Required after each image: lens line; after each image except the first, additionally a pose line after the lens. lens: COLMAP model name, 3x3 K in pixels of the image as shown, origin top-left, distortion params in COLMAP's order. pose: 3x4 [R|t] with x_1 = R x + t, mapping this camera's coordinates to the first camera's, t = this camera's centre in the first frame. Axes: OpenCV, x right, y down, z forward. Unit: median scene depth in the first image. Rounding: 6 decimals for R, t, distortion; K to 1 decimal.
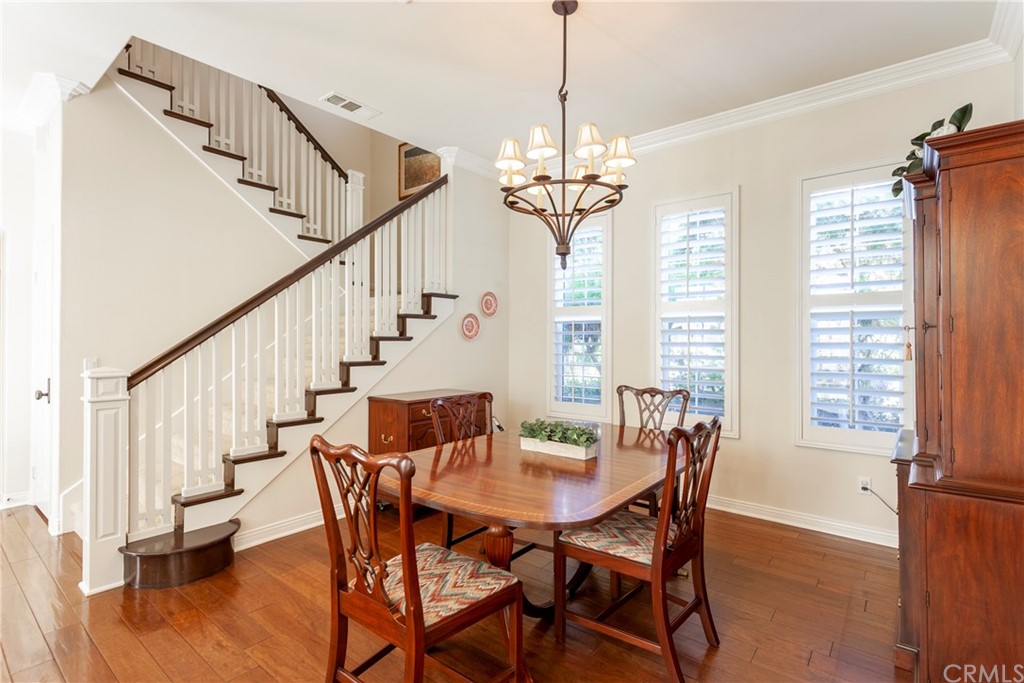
lens RADIAL K [[494.4, 0, 515.9], [0, 494.4, 338.4], [0, 0, 1]] dist [0.001383, 0.000696]
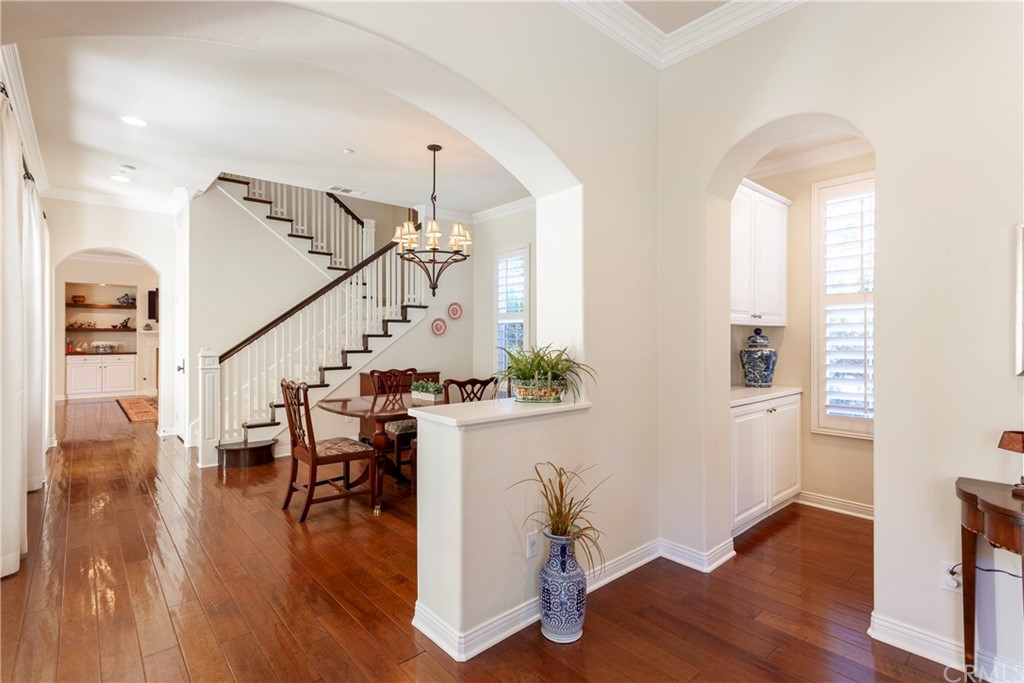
lens RADIAL K [[494.4, 0, 509.6], [0, 494.4, 340.2], [0, 0, 1]] dist [0.001383, 0.000696]
pose [[0.983799, 0.000451, -0.179274, 0.484129], [0.000934, 0.999970, 0.007645, 0.002963], [0.179273, -0.007688, 0.983769, -0.493166]]
